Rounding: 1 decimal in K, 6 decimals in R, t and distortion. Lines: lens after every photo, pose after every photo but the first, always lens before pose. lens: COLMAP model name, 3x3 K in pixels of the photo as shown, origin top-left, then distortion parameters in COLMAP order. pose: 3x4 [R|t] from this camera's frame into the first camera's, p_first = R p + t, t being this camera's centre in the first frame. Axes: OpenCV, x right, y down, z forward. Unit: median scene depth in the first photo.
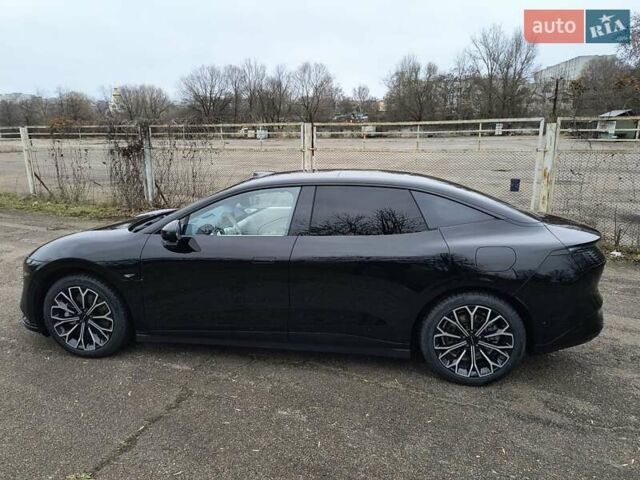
lens RADIAL K [[437.1, 0, 320.6], [0, 437.1, 239.3], [0, 0, 1]] dist [0.038917, -0.035271]
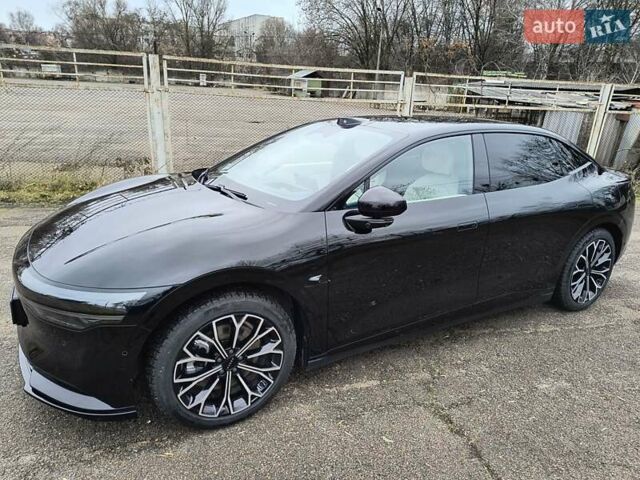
lens RADIAL K [[437.1, 0, 319.9], [0, 437.1, 242.4], [0, 0, 1]] dist [0.038917, -0.035271]
pose [[0.788781, -0.156660, 0.594375, -0.307070], [0.089246, 0.985918, 0.141423, -0.022759], [-0.608160, -0.058506, 0.791655, 0.185719]]
